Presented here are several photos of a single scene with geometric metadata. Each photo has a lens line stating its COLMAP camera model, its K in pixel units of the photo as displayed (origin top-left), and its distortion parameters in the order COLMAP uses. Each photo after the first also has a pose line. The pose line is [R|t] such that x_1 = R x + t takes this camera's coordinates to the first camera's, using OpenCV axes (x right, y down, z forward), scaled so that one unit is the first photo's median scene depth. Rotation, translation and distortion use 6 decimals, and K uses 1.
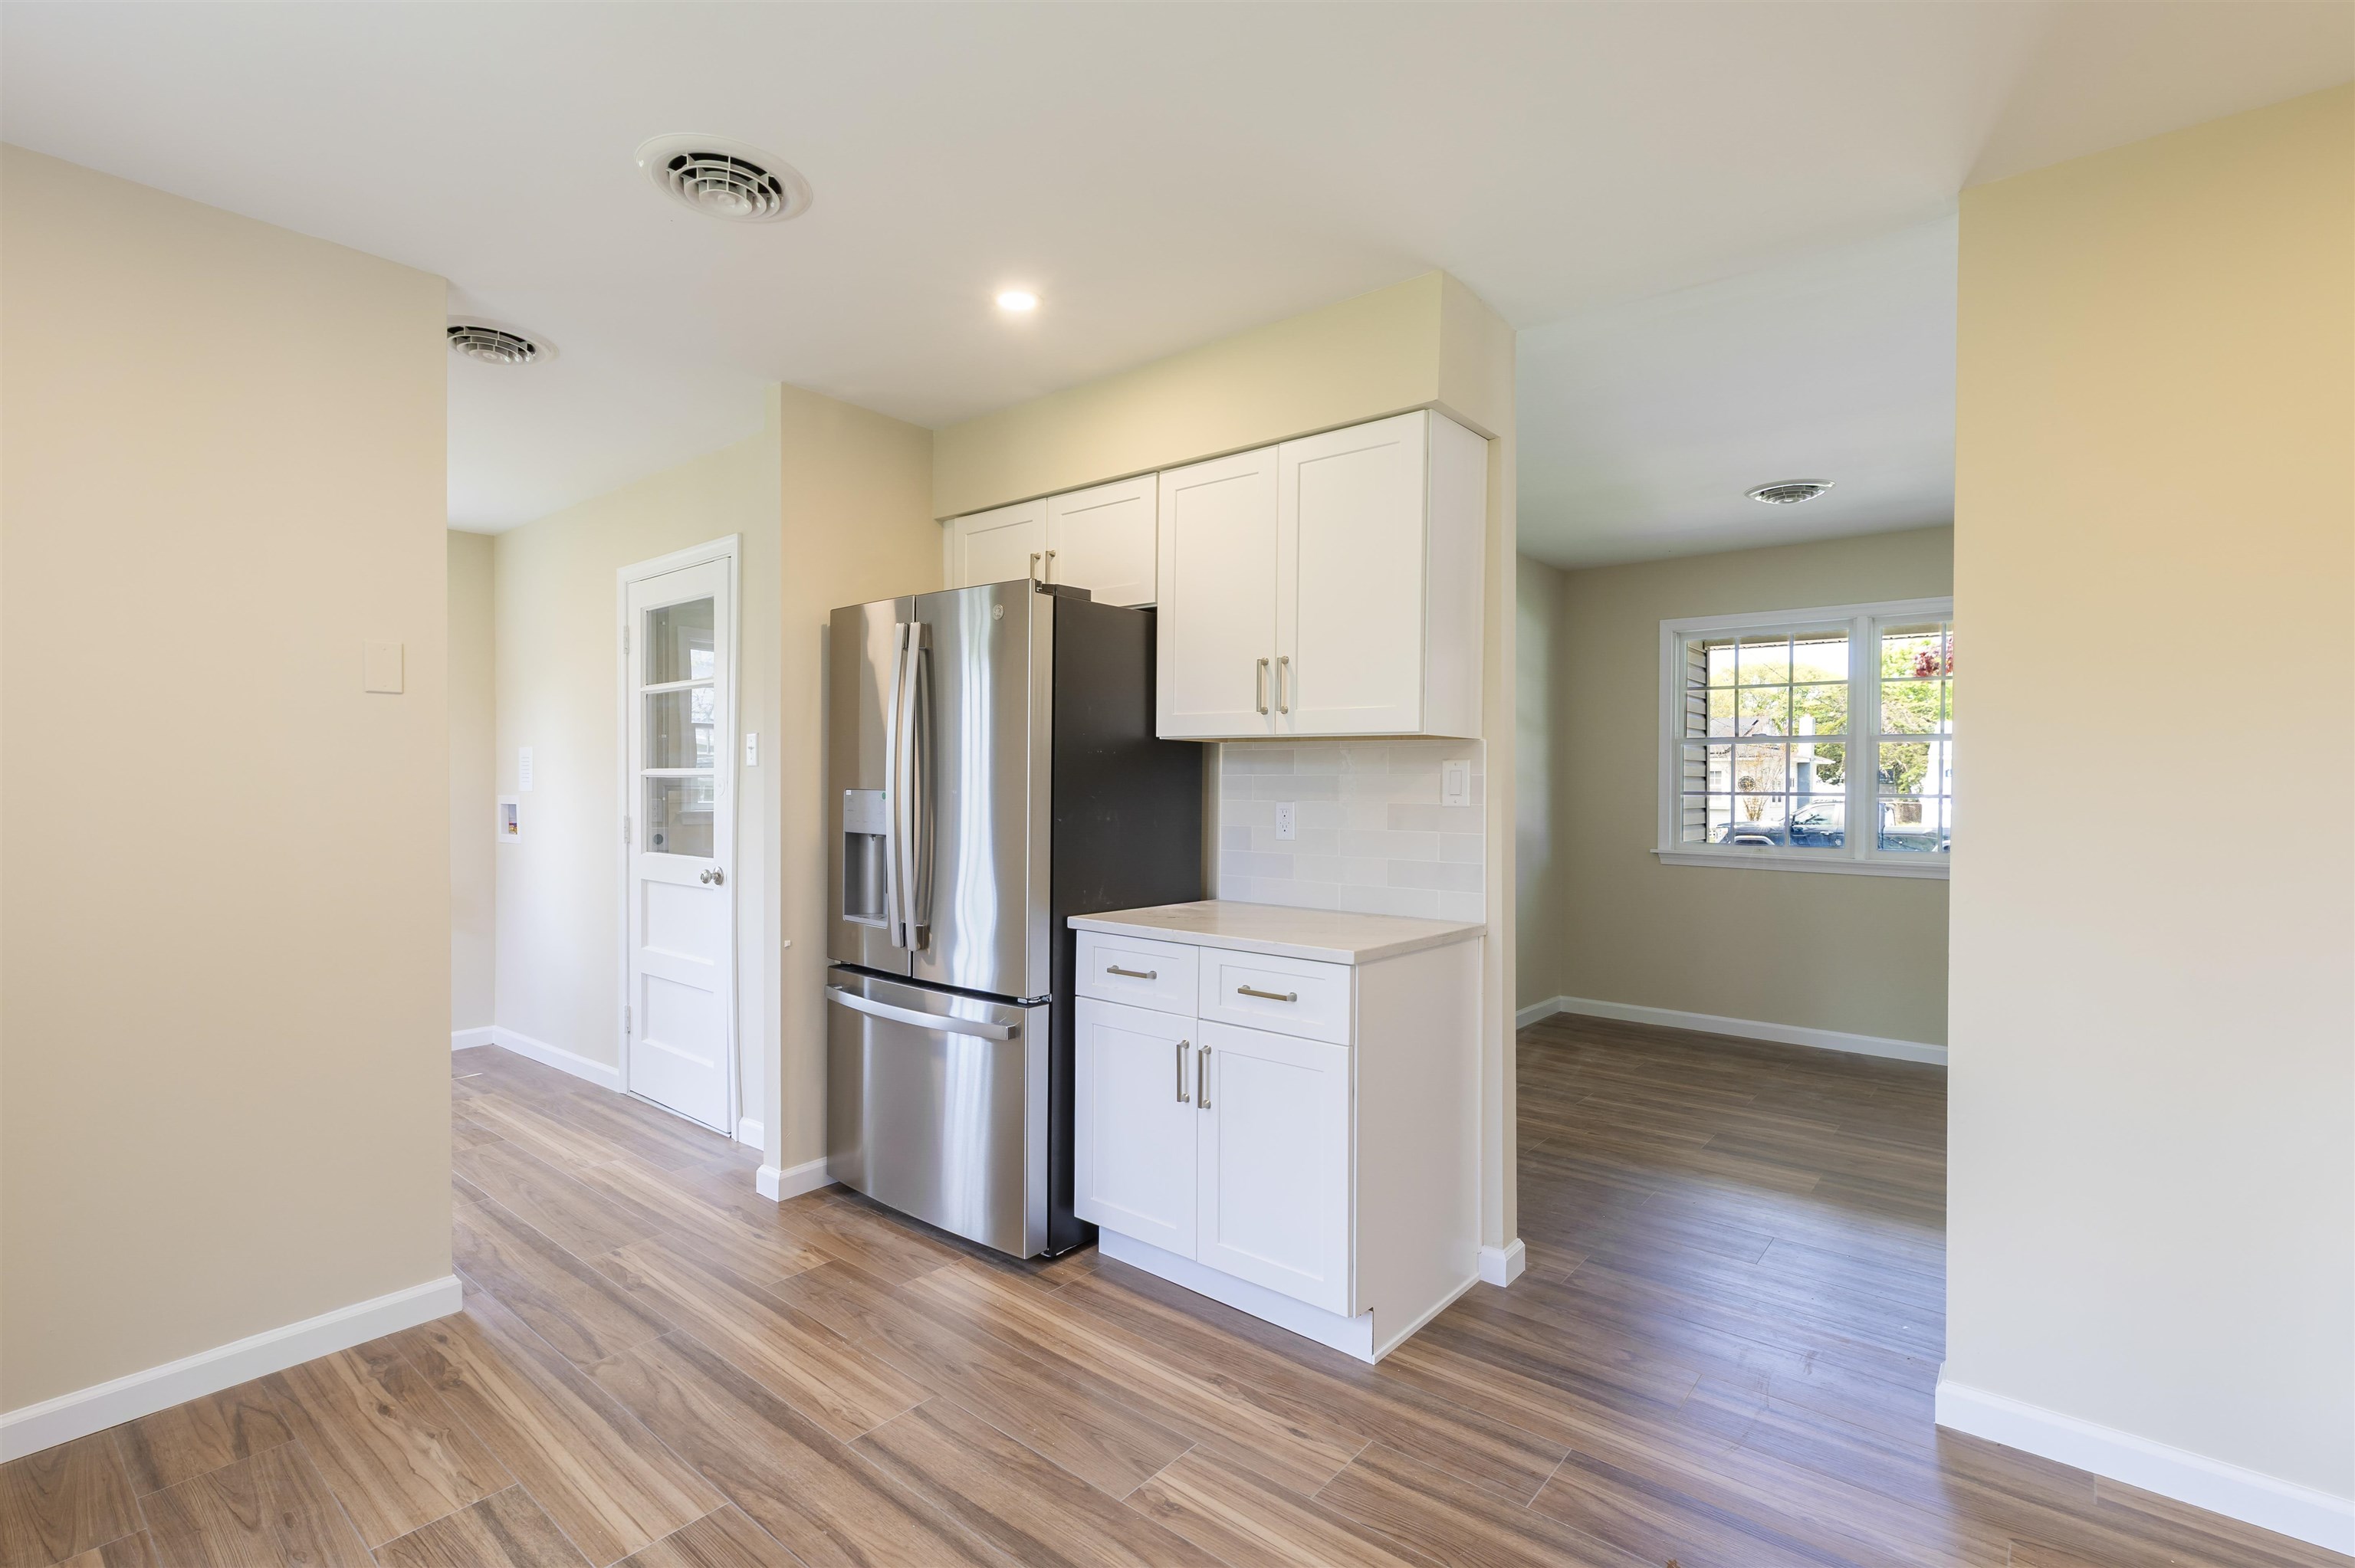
lens RADIAL K [[1085.0, 0, 1184.5], [0, 1085.0, 783.1], [0, 0, 1]] dist [0.008925, 0.000571]
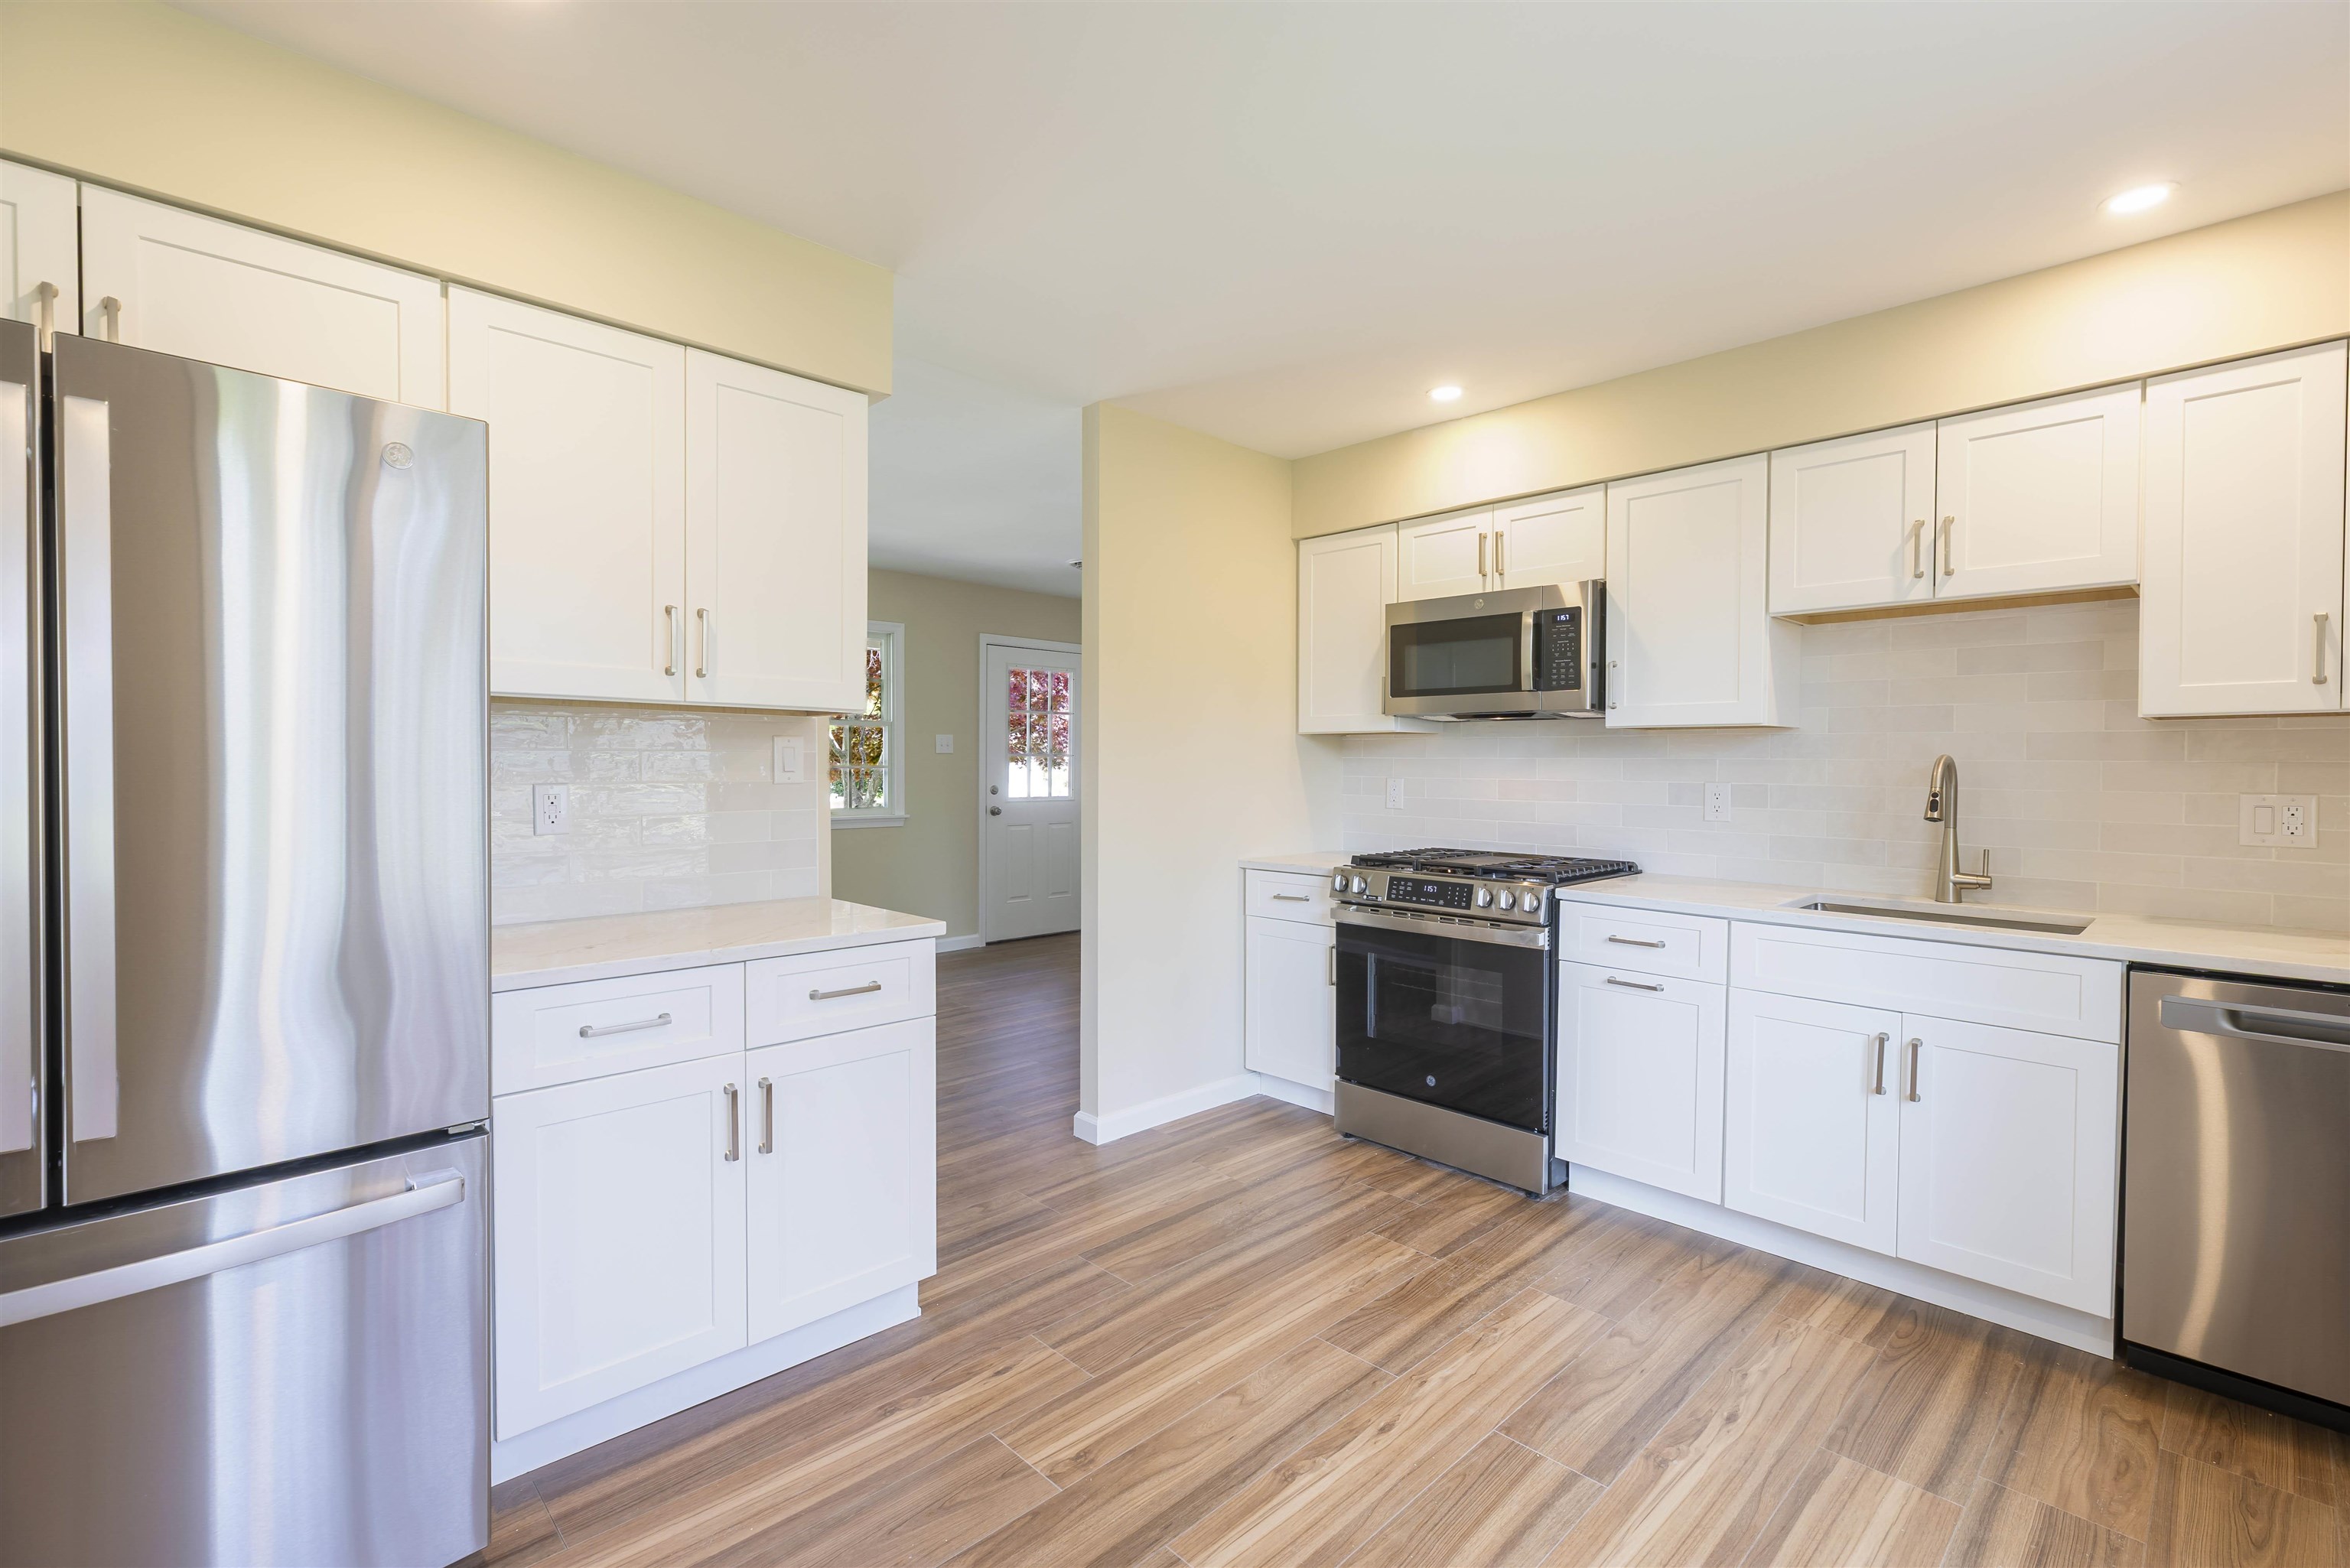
lens RADIAL K [[1055.6, 0, 1175.0], [0, 1055.6, 784.0], [0, 0, 1]] dist [0.009520, -0.000057]
pose [[0.109980, -0.025457, 0.993608, -0.829331], [0.001388, 0.999675, 0.025459, -0.002509], [-0.993933, -0.001421, 0.109979, 0.669867]]
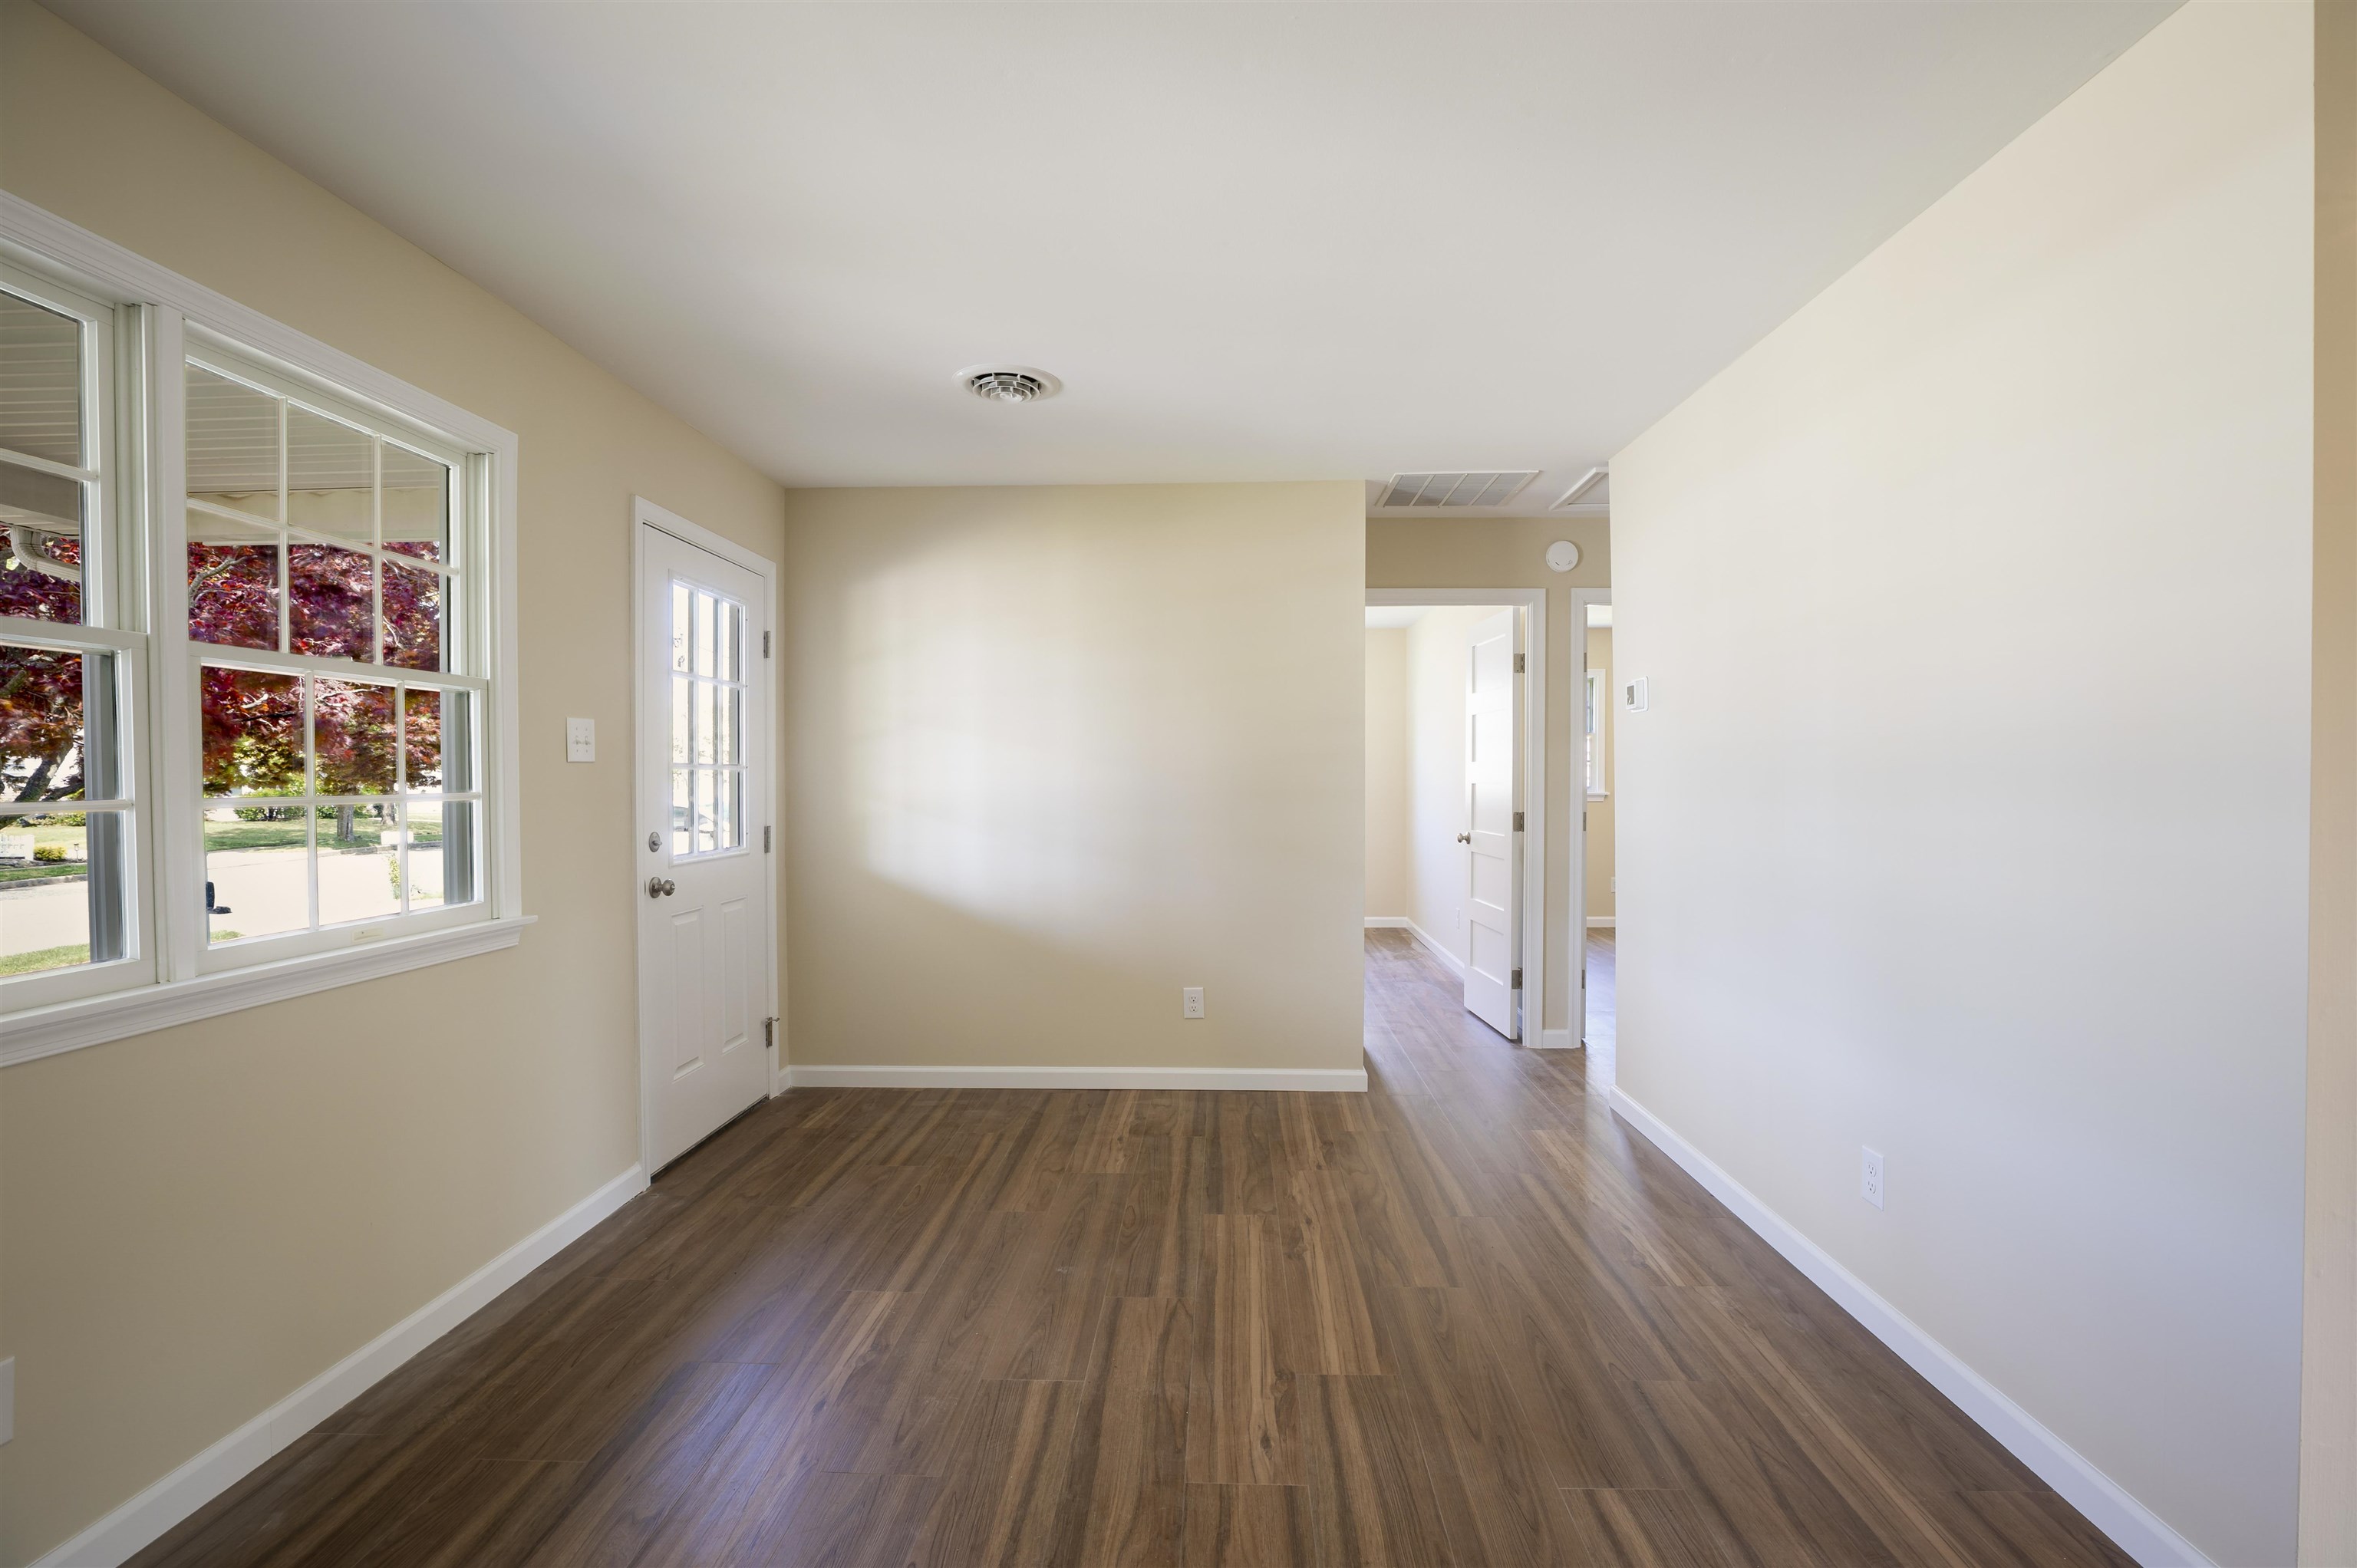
lens RADIAL K [[1096.2, 0, 1189.2], [0, 1096.2, 801.3], [0, 0, 1]] dist [-0.047438, 0.012674]
pose [[-0.612528, -0.020142, 0.790192, 0.602161], [0.005207, 0.999551, 0.029515, -0.001350], [-0.790432, 0.022193, -0.612148, 1.873753]]
